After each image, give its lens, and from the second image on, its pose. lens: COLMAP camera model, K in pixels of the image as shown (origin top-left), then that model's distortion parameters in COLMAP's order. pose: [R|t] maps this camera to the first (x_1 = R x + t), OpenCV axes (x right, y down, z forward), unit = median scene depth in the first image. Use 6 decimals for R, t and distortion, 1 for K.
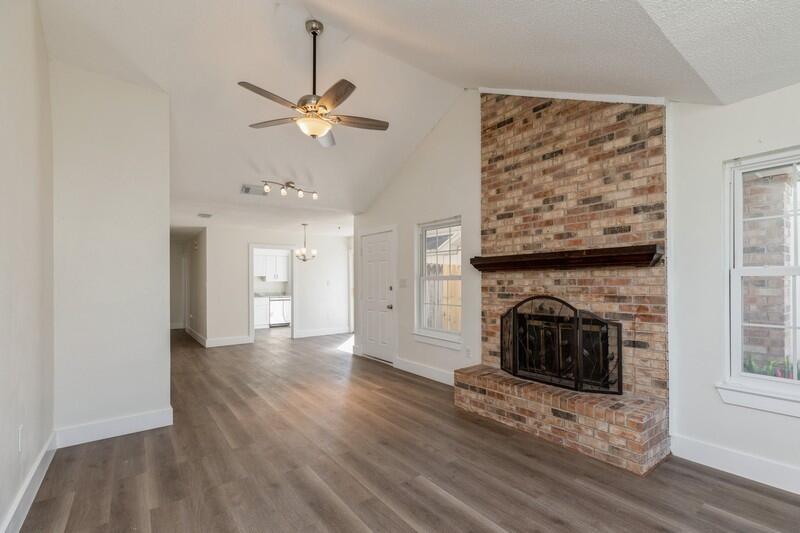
lens RADIAL K [[364.5, 0, 400.5], [0, 364.5, 279.9], [0, 0, 1]] dist [0.004371, -0.003401]
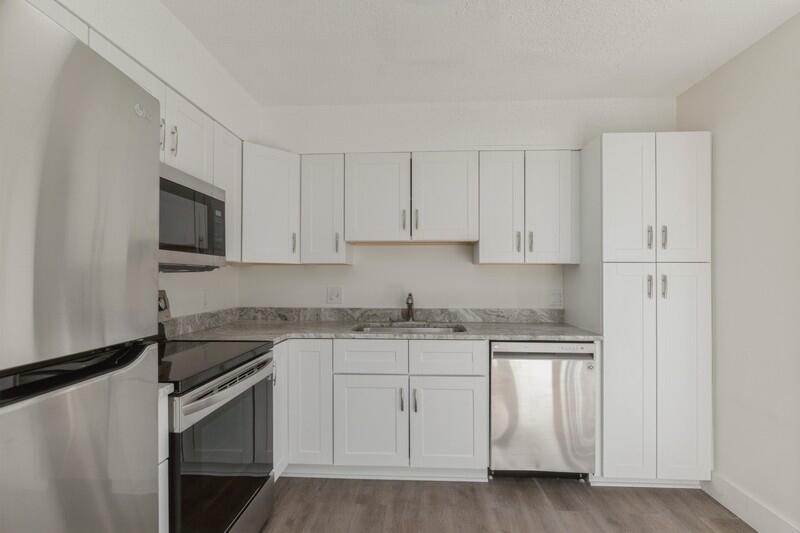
lens RADIAL K [[383.6, 0, 403.8], [0, 383.6, 271.5], [0, 0, 1]] dist [0.003088, 0.000598]
pose [[0.770591, 0.003679, -0.637319, -0.533535], [-0.002225, 0.999993, 0.003082, 0.019001], [0.637326, -0.000957, 0.770594, 1.658771]]
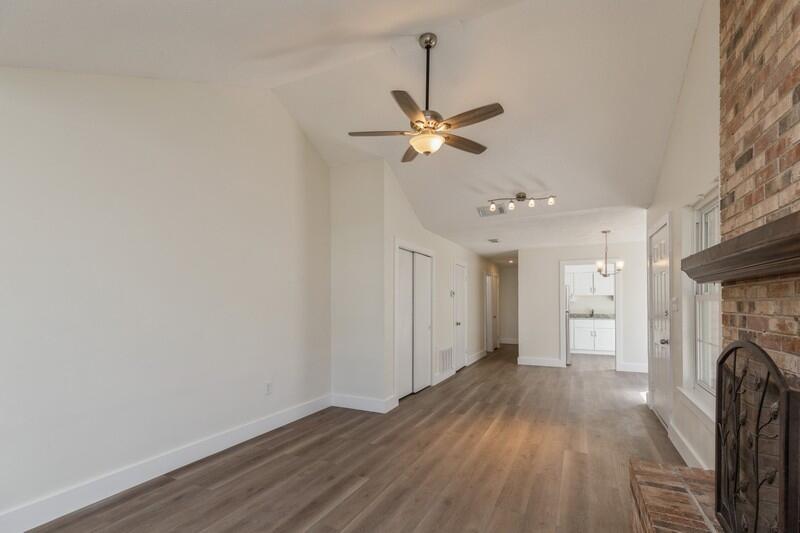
lens RADIAL K [[364.5, 0, 392.7], [0, 364.5, 300.3], [0, 0, 1]] dist [0.004371, -0.003401]
pose [[0.445448, -0.002752, -0.895304, 0.366878], [0.006366, 0.999980, 0.000094, -0.003046], [0.895285, -0.005742, 0.445456, 0.304198]]
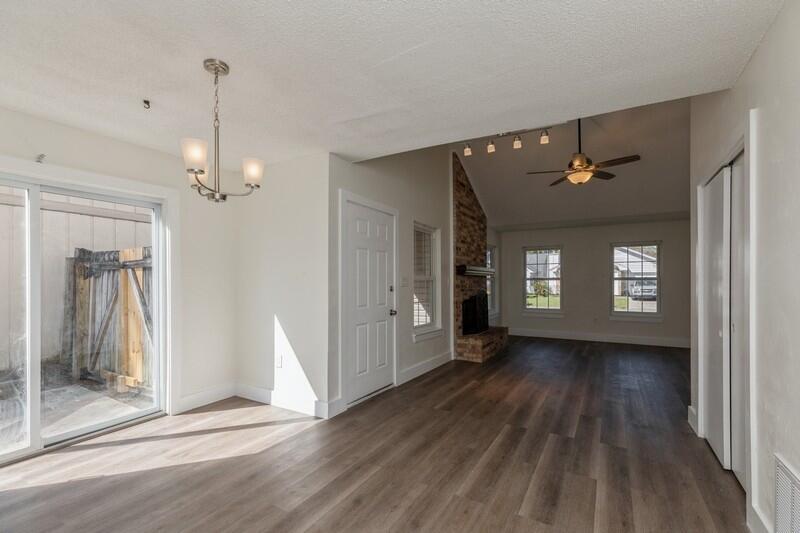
lens RADIAL K [[364.5, 0, 402.2], [0, 364.5, 278.2], [0, 0, 1]] dist [0.004371, -0.003401]
pose [[-0.403787, 0.019185, 0.914652, -0.823016], [0.000647, 0.999786, -0.020686, 0.018611], [-0.914853, -0.007761, -0.403713, 1.421033]]
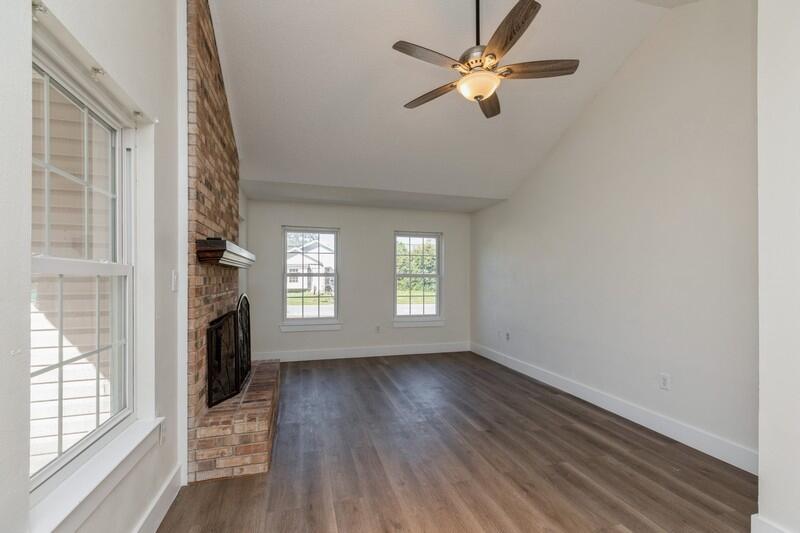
lens RADIAL K [[364.5, 0, 410.0], [0, 364.5, 277.3], [0, 0, 1]] dist [0.004371, -0.003401]
pose [[-0.942188, 0.005647, 0.335038, -0.227369], [0.003045, 0.999961, -0.008293, 0.005863], [-0.335072, -0.006793, -0.942168, 1.129928]]
